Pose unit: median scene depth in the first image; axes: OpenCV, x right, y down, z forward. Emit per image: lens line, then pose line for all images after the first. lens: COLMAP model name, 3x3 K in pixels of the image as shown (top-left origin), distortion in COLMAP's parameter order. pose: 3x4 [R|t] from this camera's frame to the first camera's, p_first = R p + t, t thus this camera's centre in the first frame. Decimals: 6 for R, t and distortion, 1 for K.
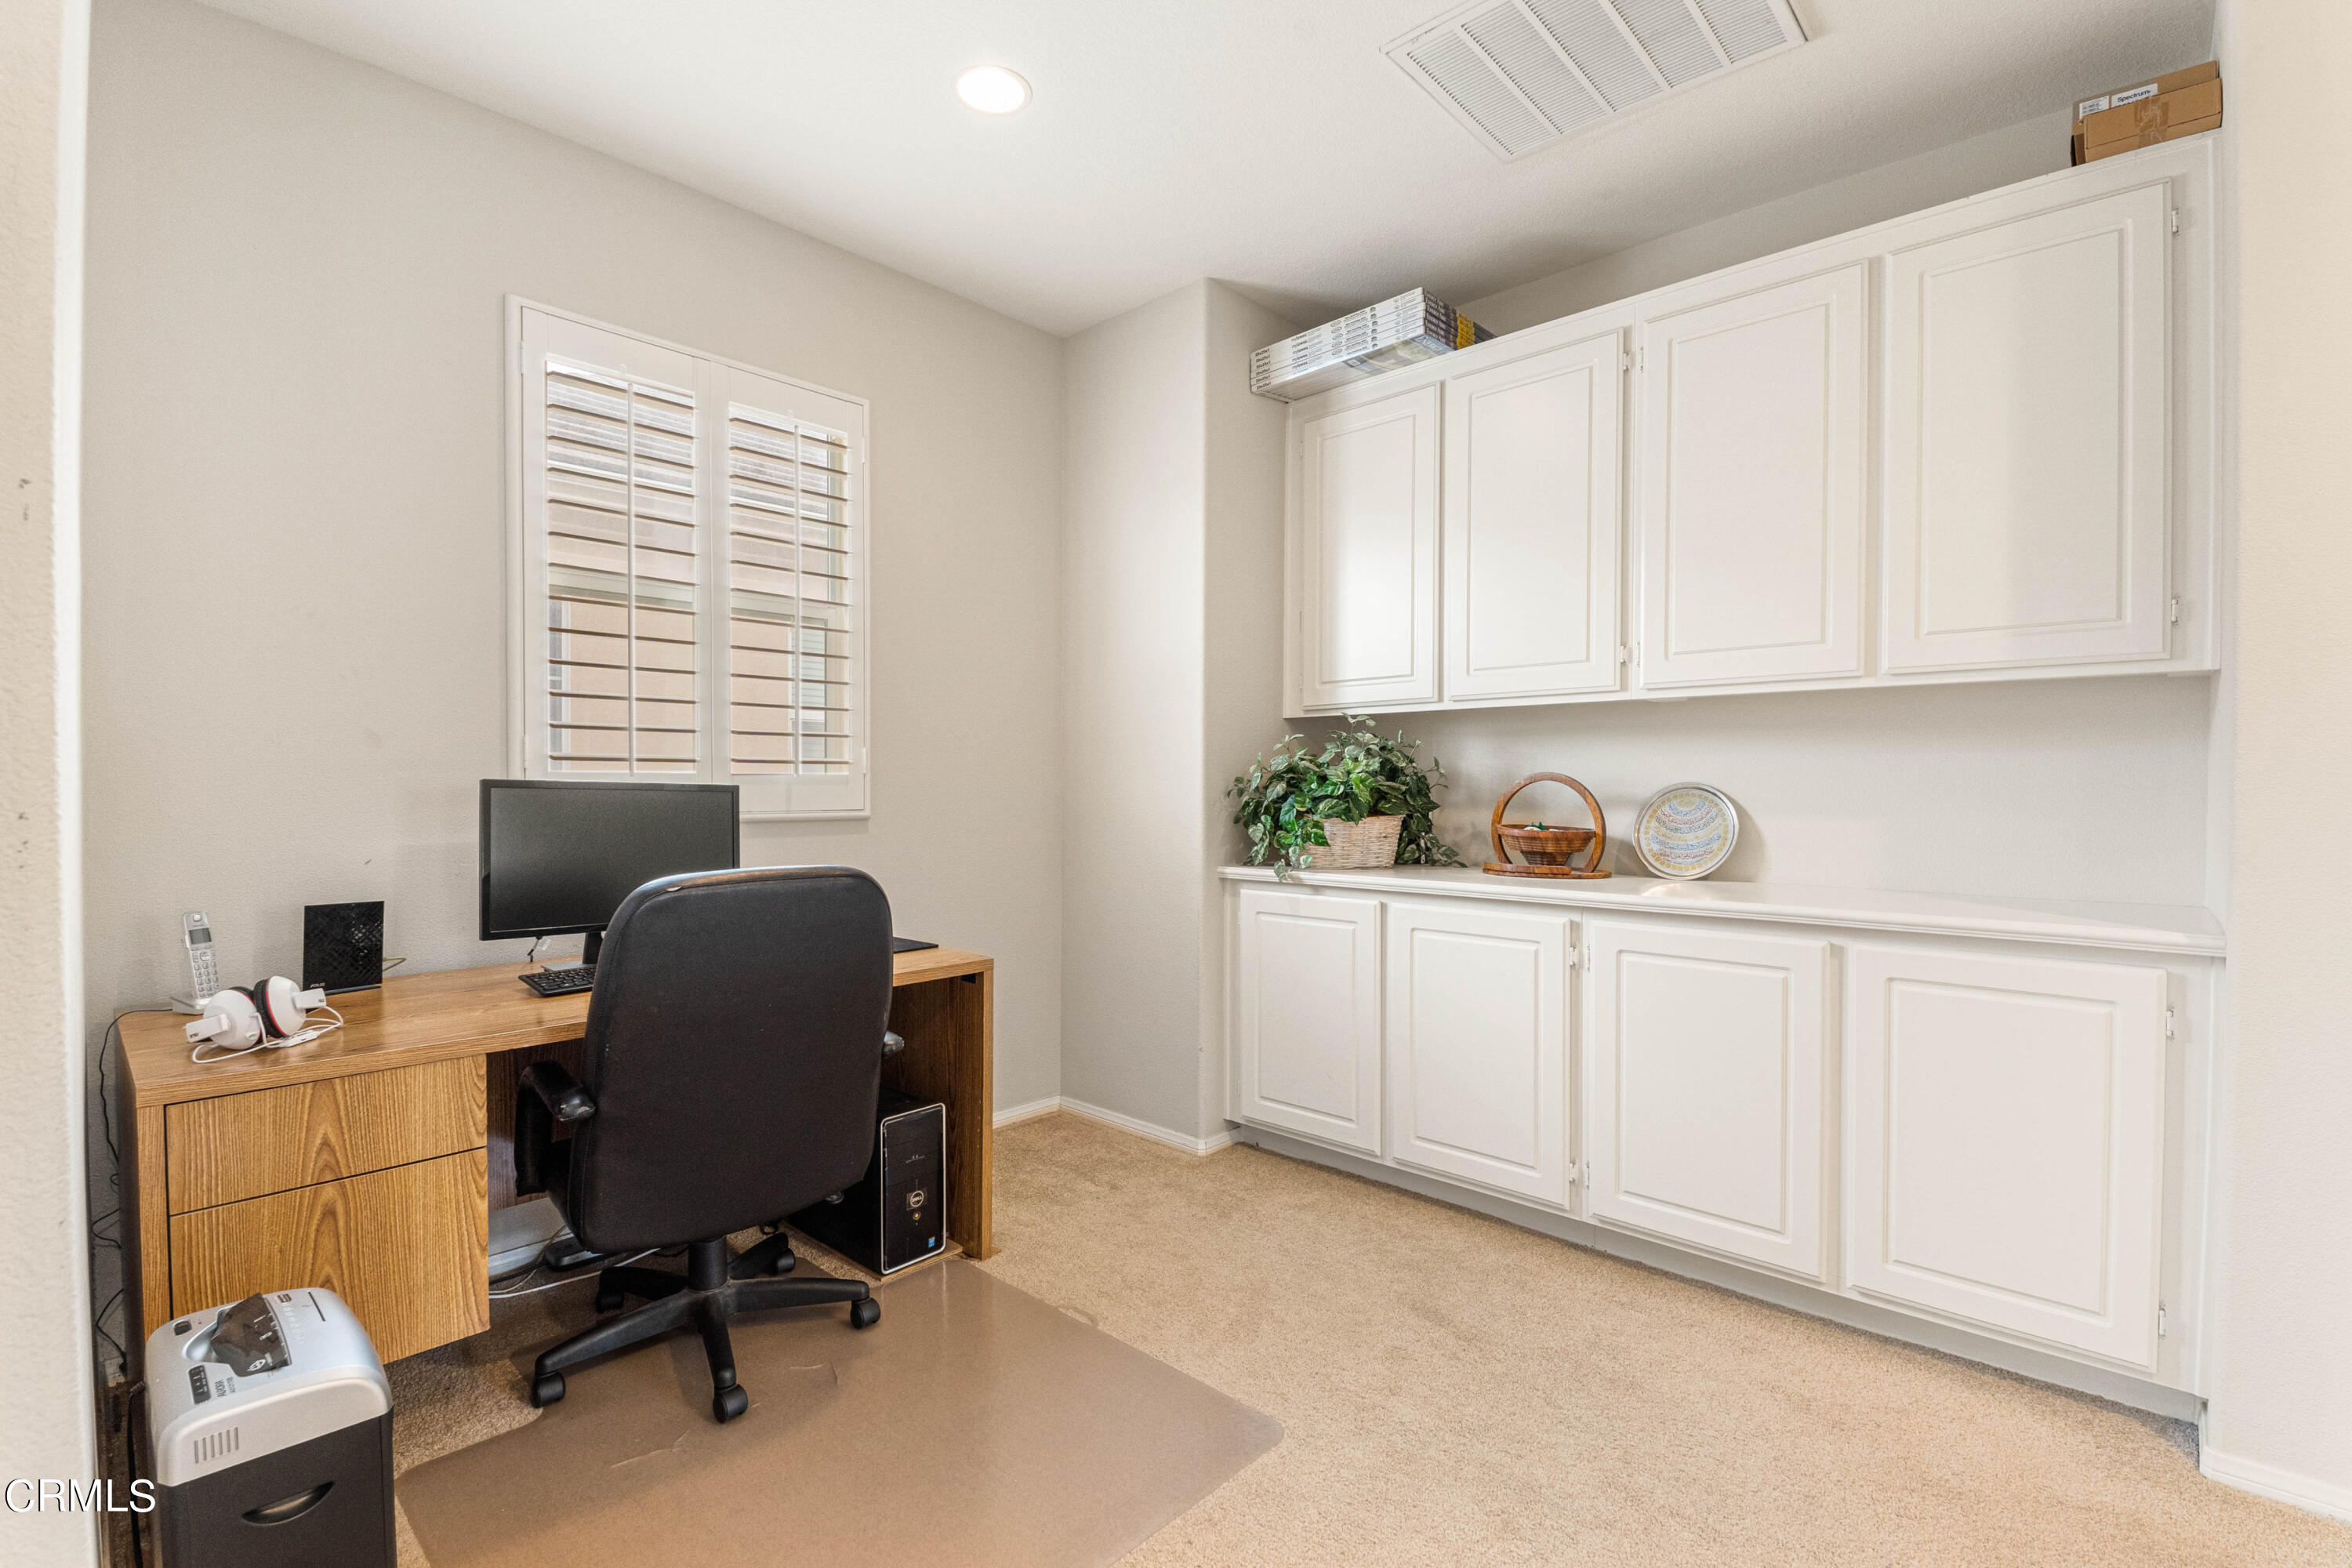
lens RADIAL K [[1057.0, 0, 1156.6], [0, 1057.0, 788.6], [0, 0, 1]] dist [0.004983, -0.001305]
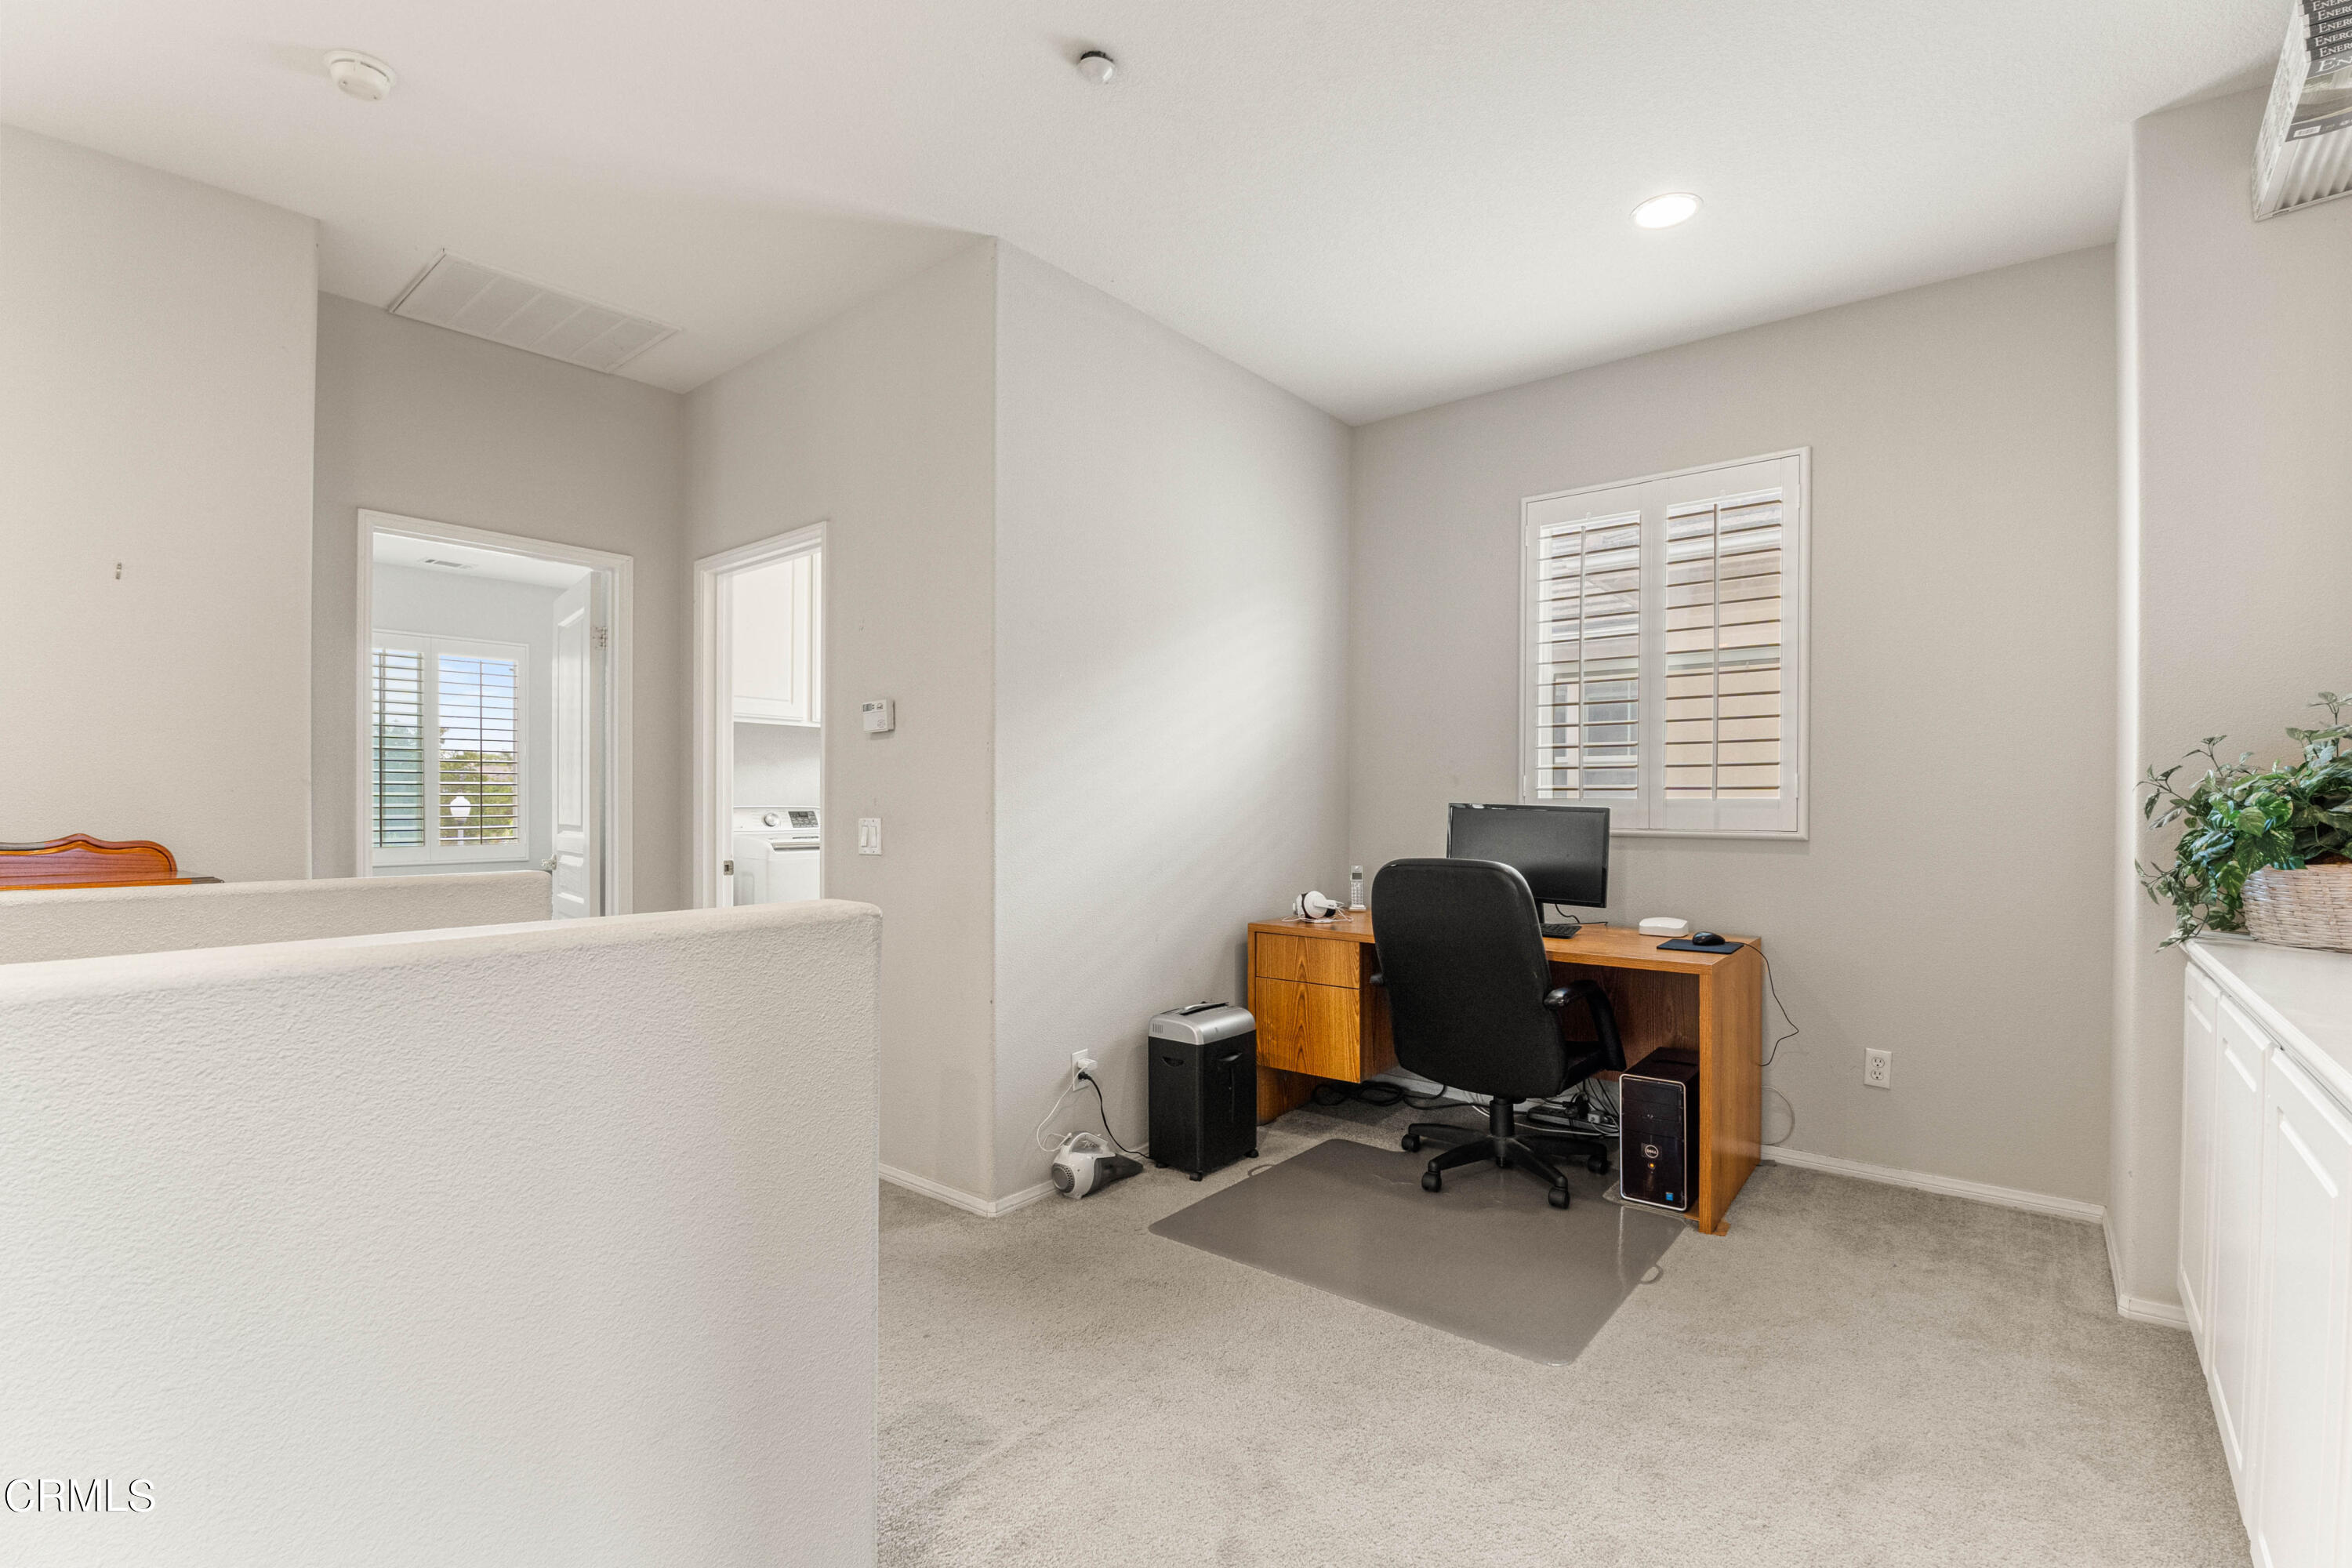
lens RADIAL K [[1057.0, 0, 1165.9], [0, 1057.0, 797.8], [0, 0, 1]] dist [0.004983, -0.001305]
pose [[0.067889, -0.005456, -0.997678, 0.906331], [-0.007939, 0.999950, -0.006008, -0.003240], [0.997661, 0.008328, 0.067842, 0.349556]]
